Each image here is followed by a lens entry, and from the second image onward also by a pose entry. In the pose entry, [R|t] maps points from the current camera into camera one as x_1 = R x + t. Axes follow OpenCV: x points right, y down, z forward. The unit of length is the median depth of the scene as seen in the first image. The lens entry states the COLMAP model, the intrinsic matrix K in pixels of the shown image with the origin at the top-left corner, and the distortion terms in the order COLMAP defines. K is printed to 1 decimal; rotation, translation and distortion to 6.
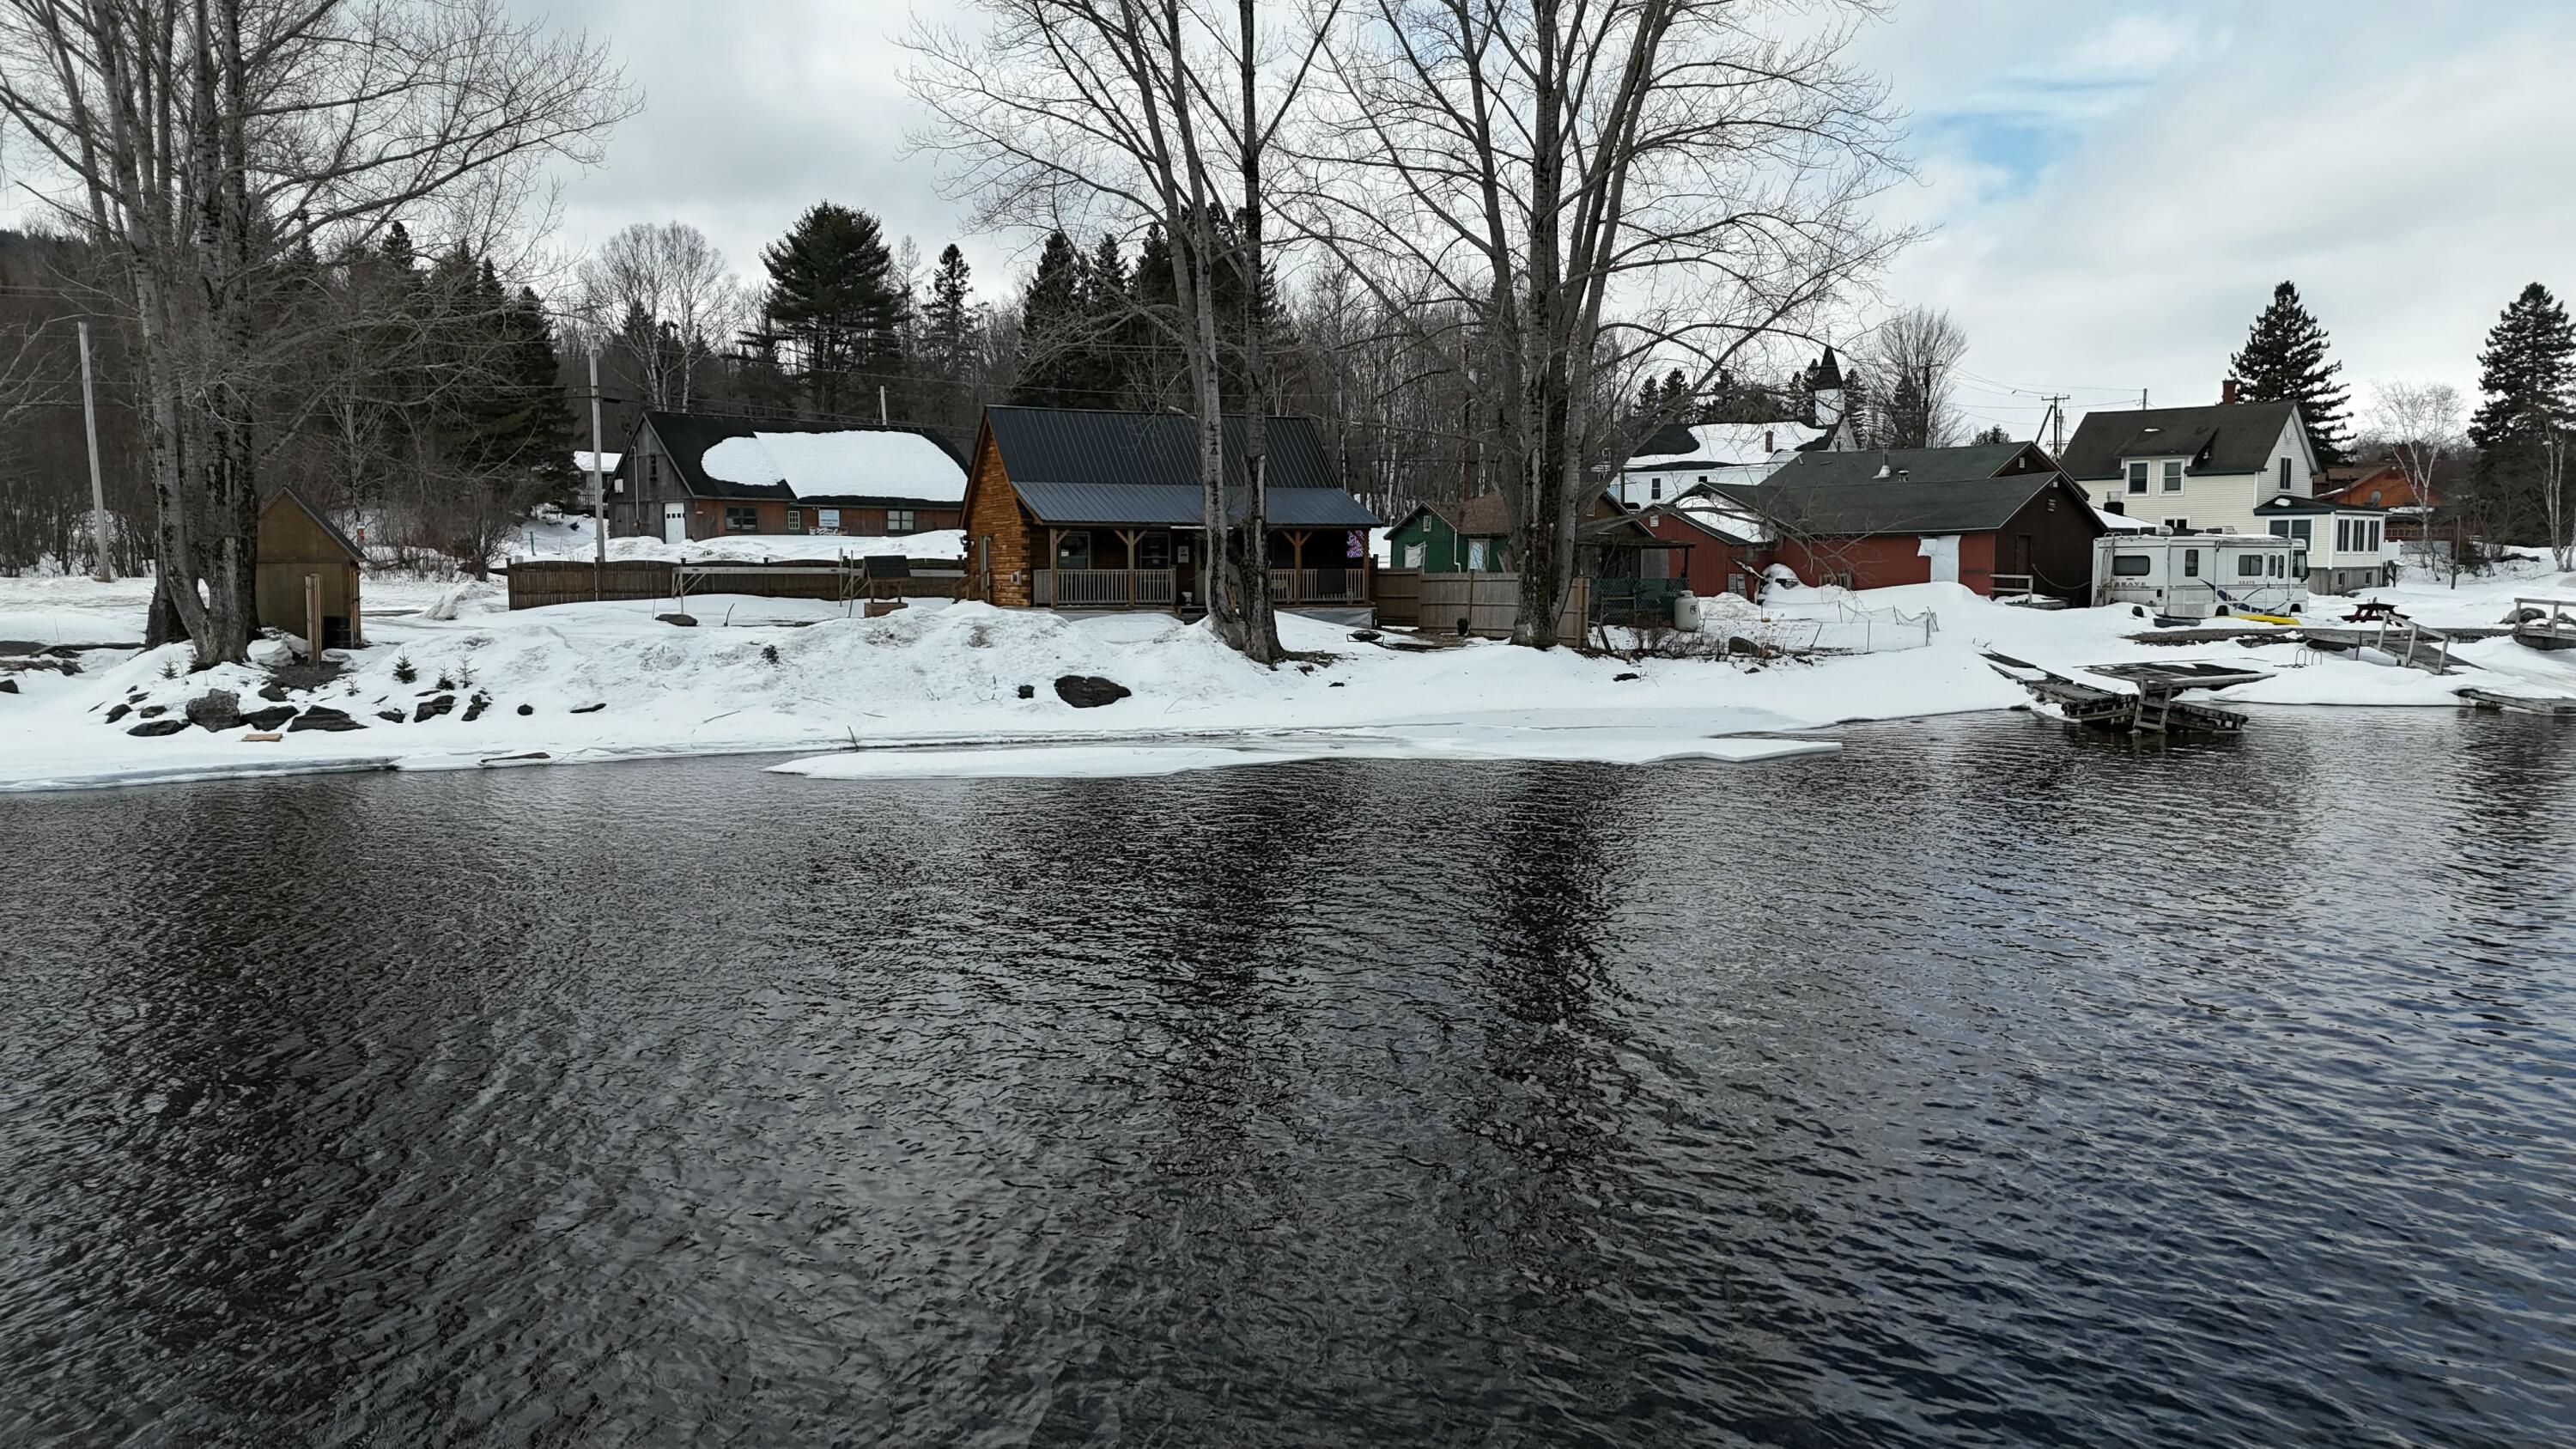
lens RADIAL K [[1895.5, 0, 1289.7], [0, 1895.5, 734.0], [0, 0, 1]] dist [0.025011, -0.009210]
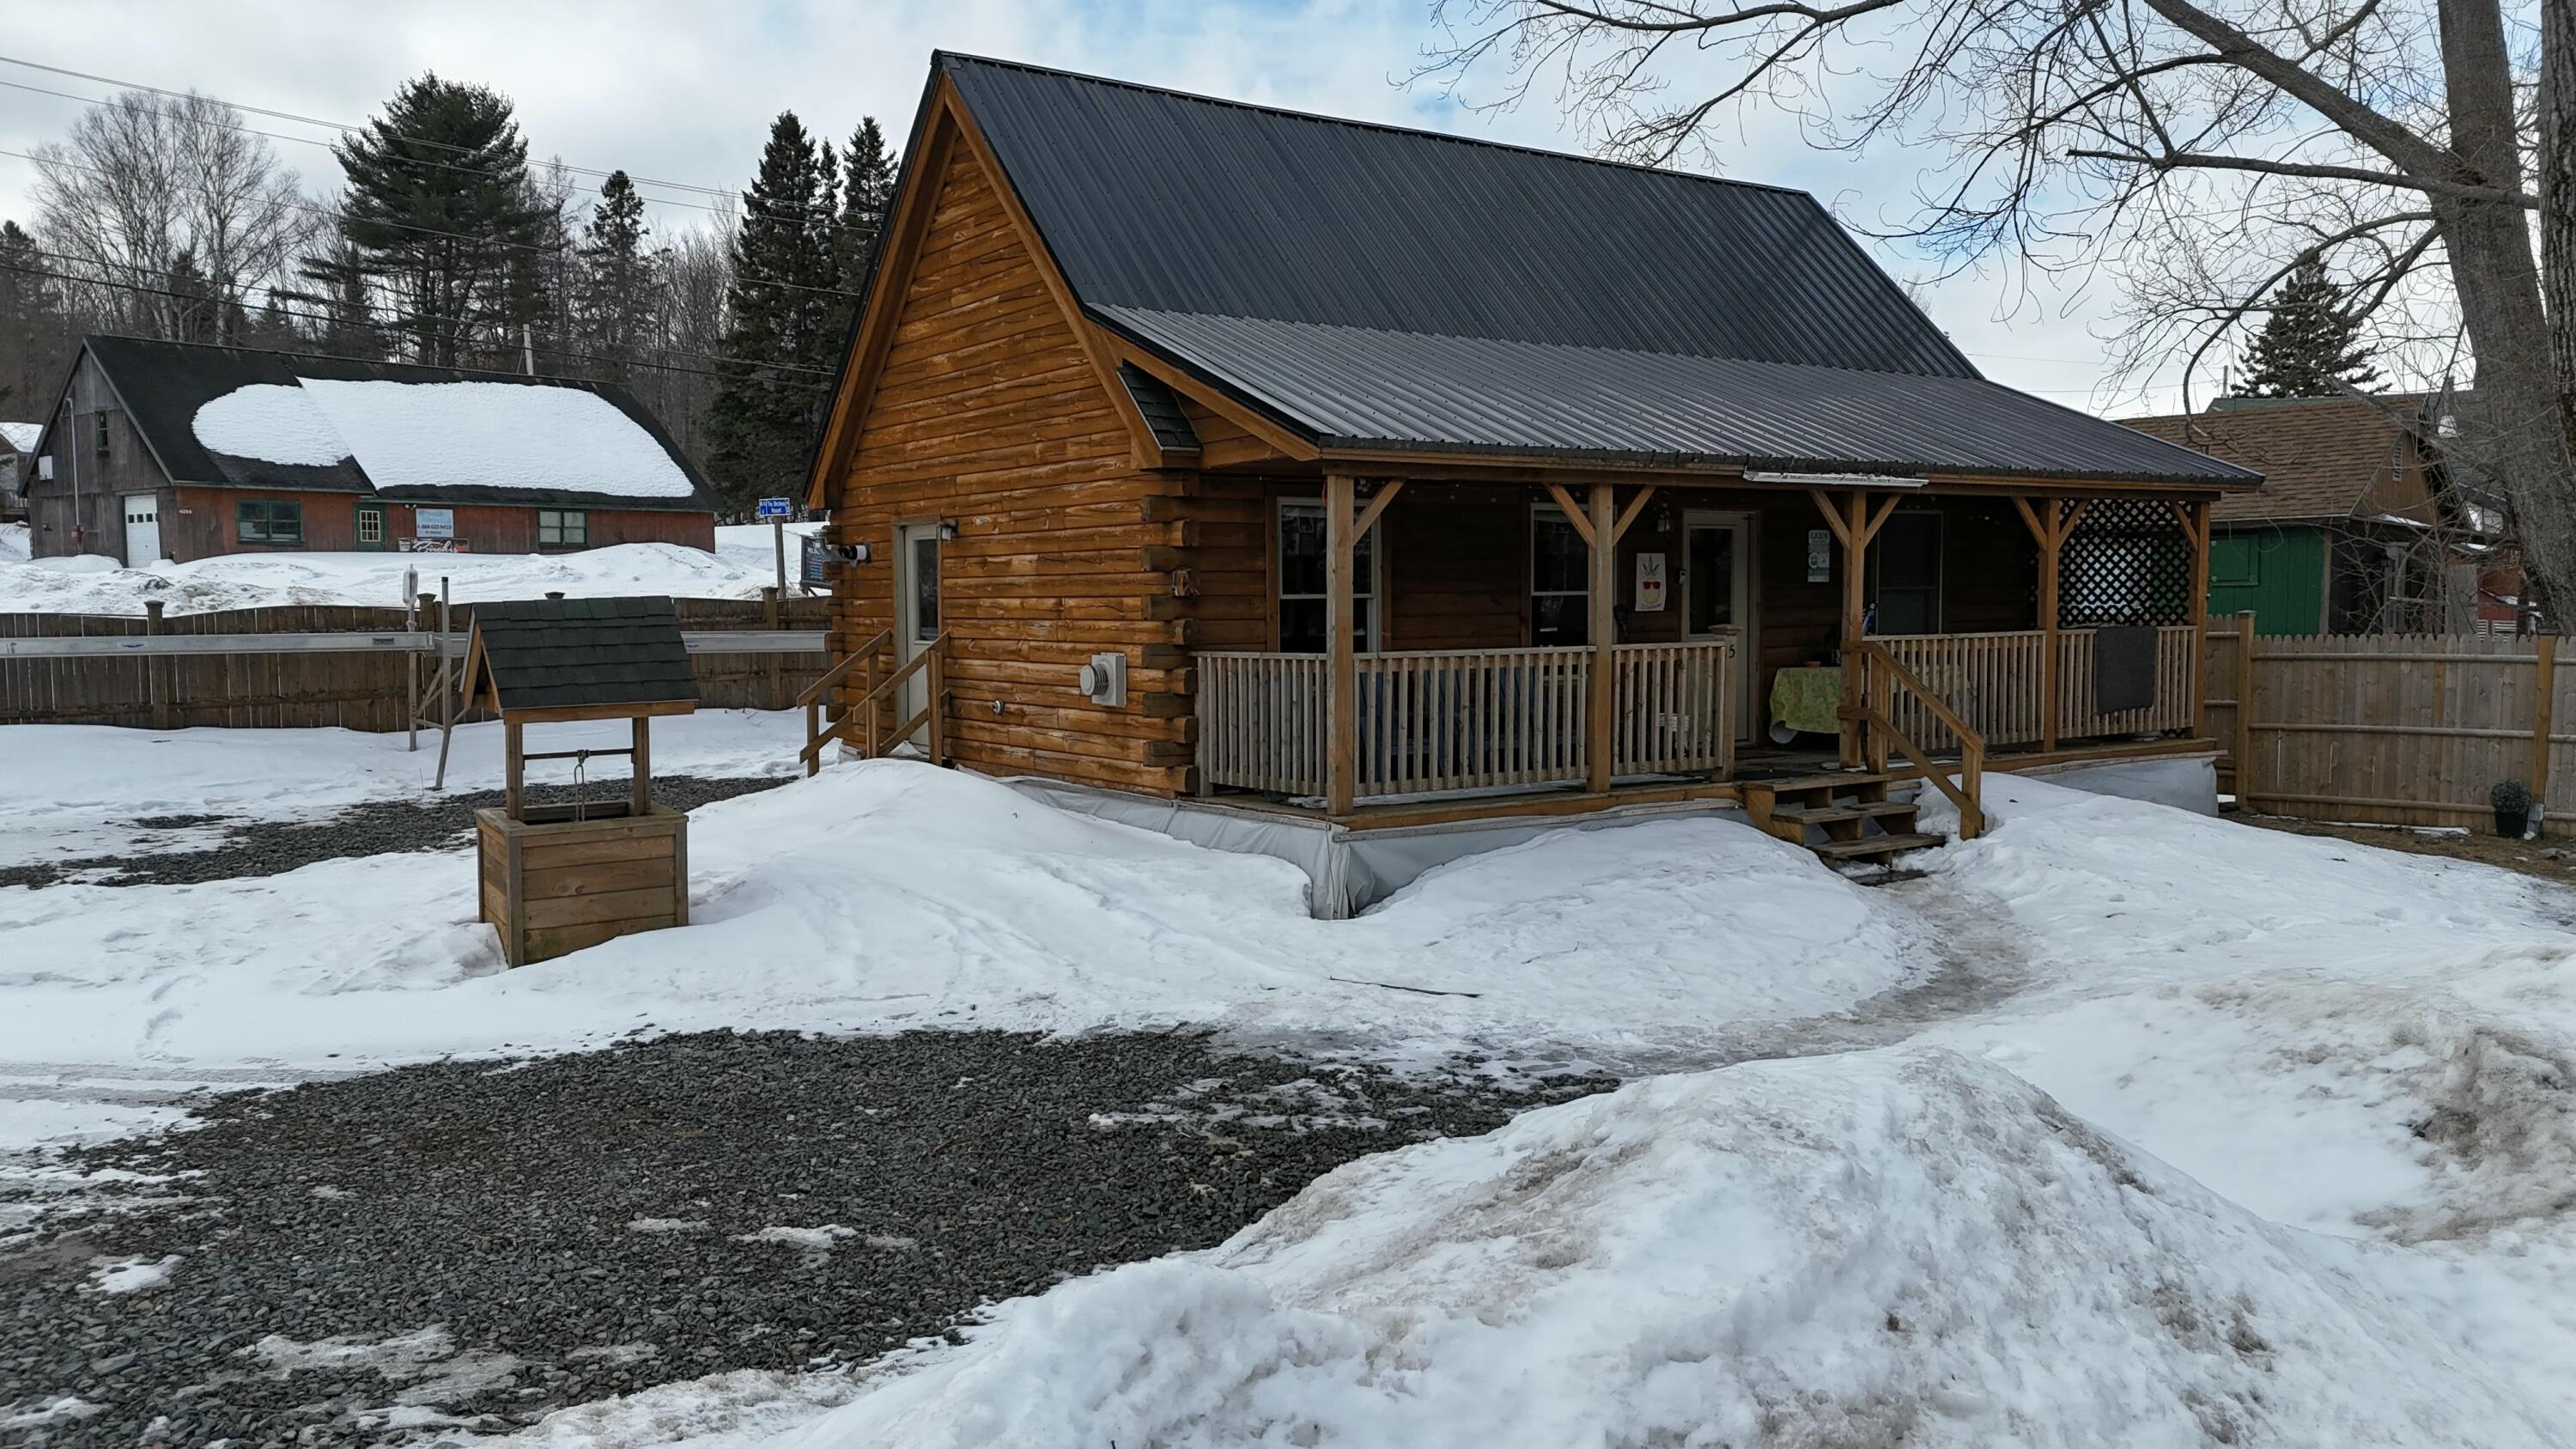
lens RADIAL K [[1895.5, 0, 1289.7], [0, 1895.5, 734.0], [0, 0, 1]] dist [0.025011, -0.009210]
pose [[0.985425, -0.018550, 0.169097, -0.065983], [0.020799, 0.999717, -0.011540, -0.028824], [-0.168835, 0.014889, 0.985532, 0.299430]]
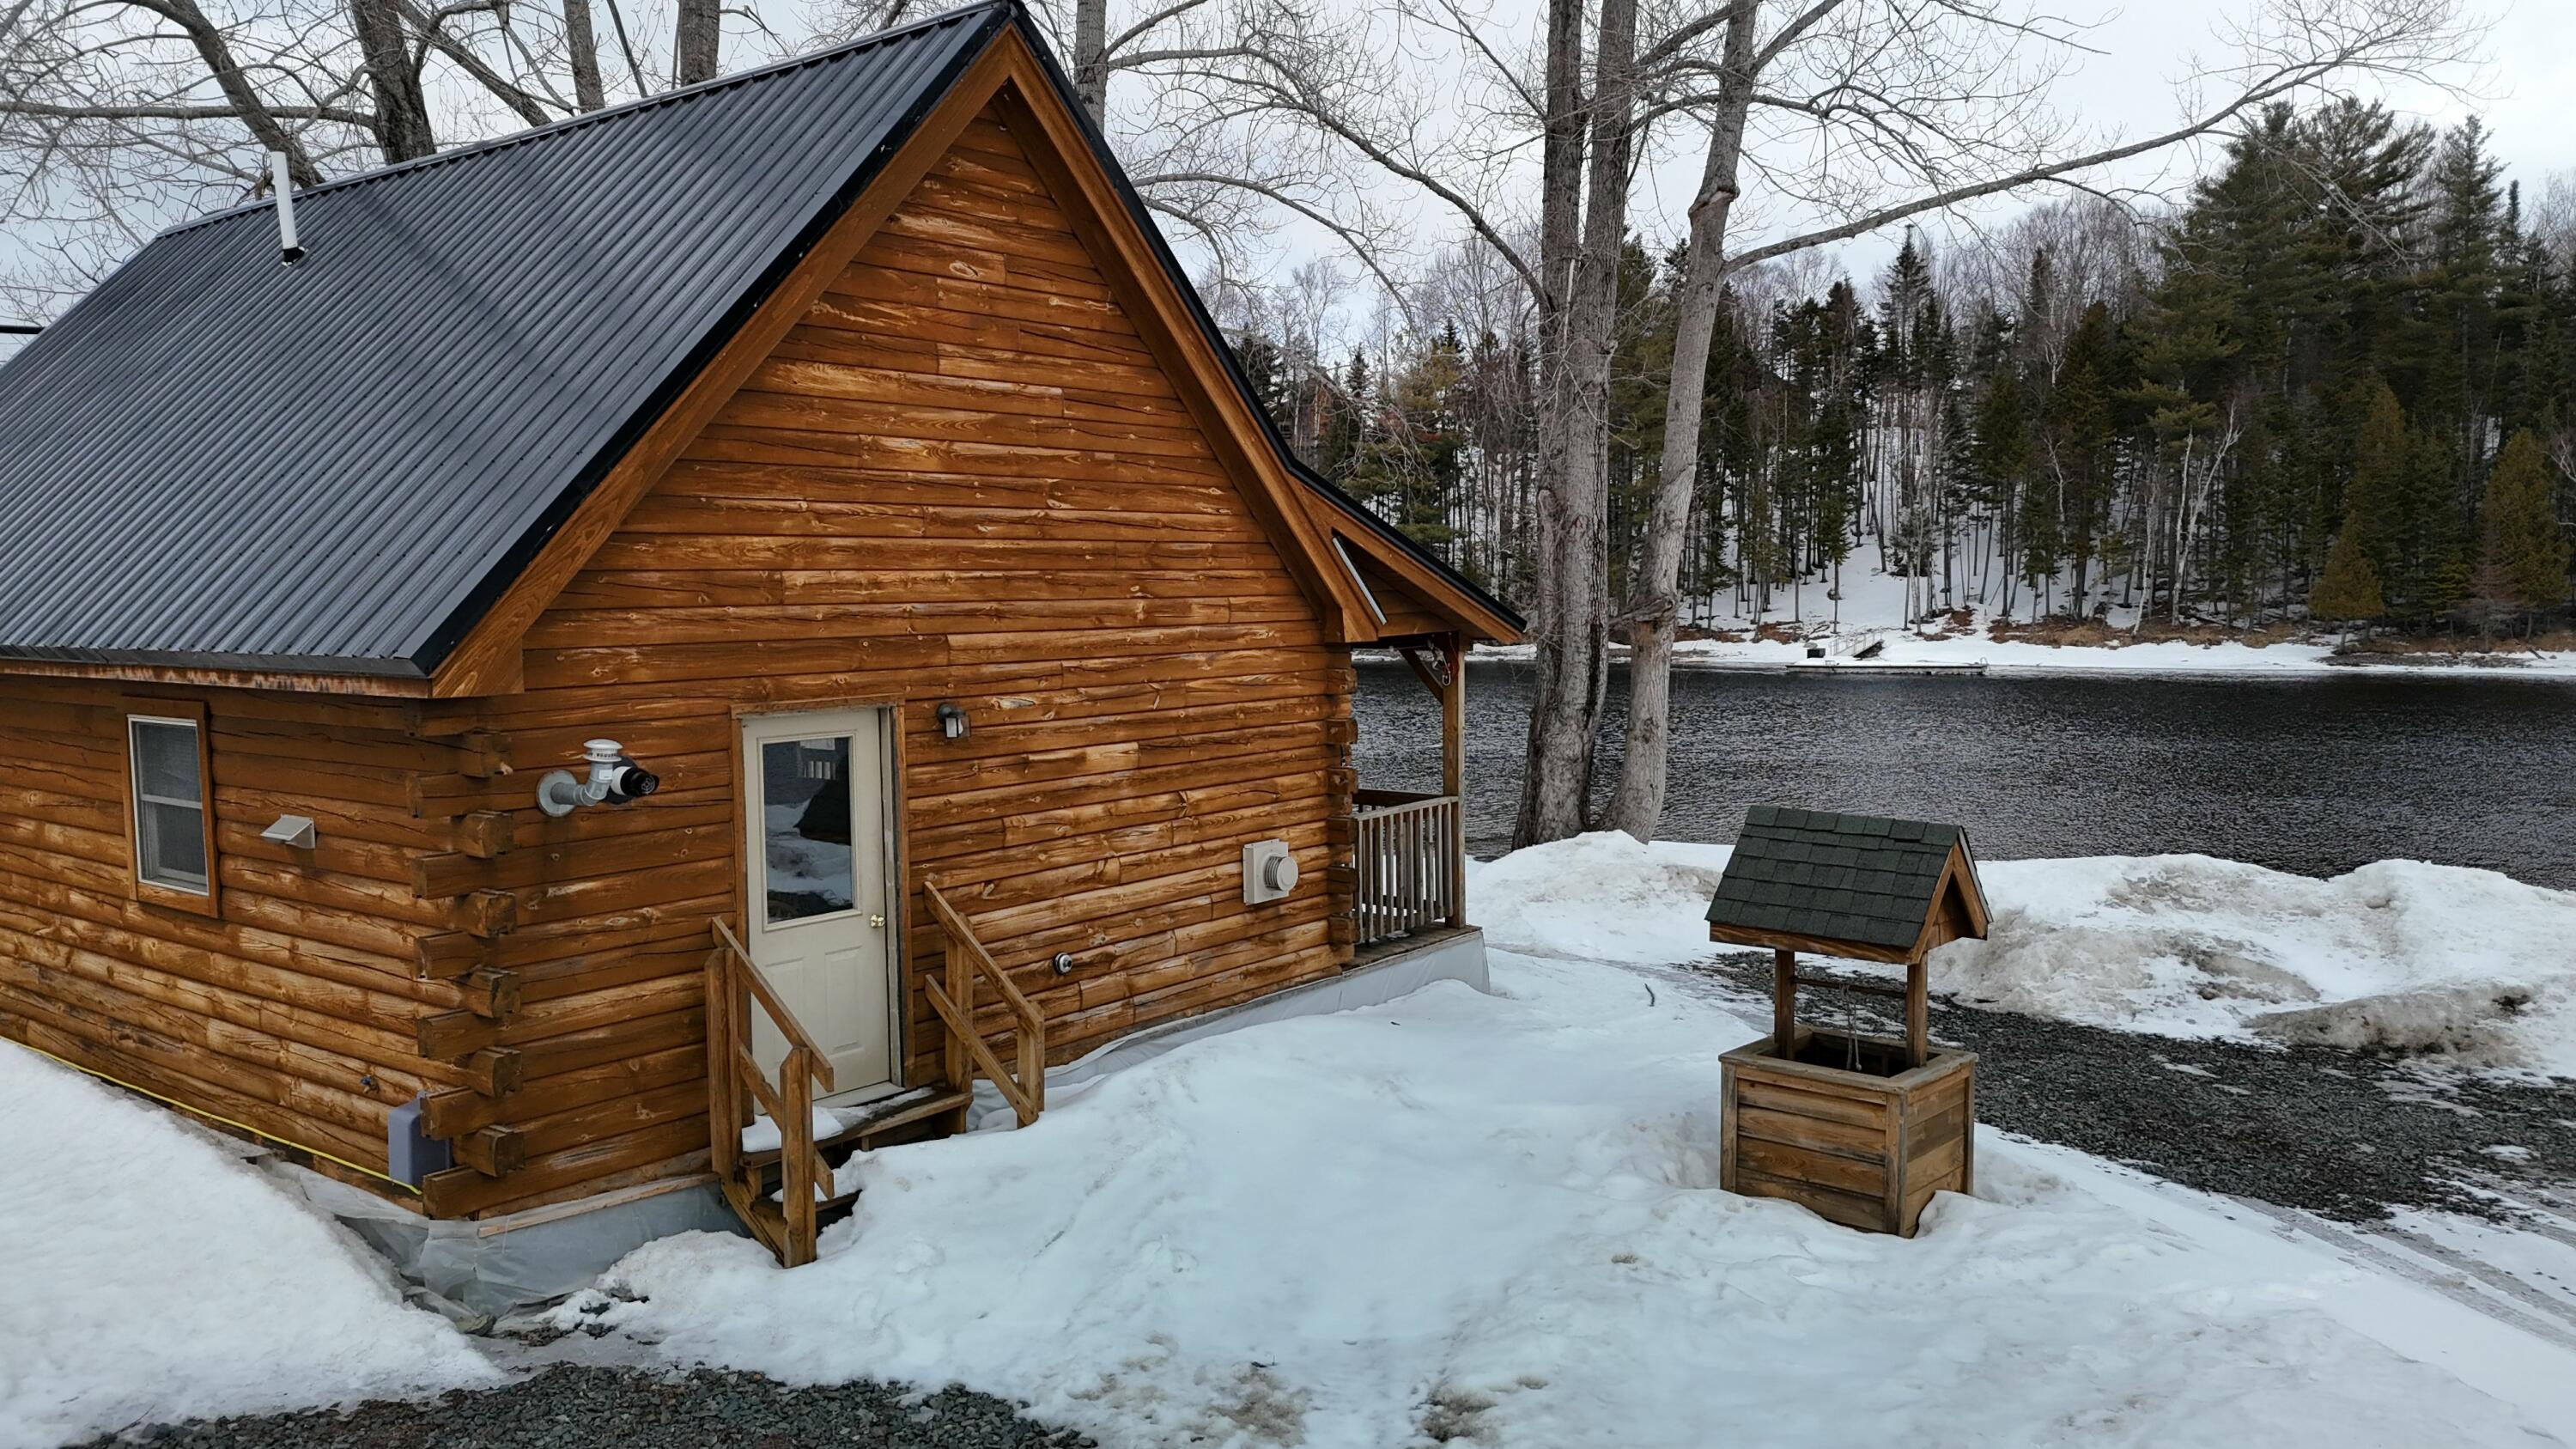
lens RADIAL K [[1895.5, 0, 1289.7], [0, 1895.5, 734.0], [0, 0, 1]] dist [0.025011, -0.009210]
pose [[-0.449770, -0.061972, 0.890992, -0.137303], [0.092253, 0.989031, 0.115360, -0.049463], [-0.888367, 0.134082, -0.439119, 0.435564]]
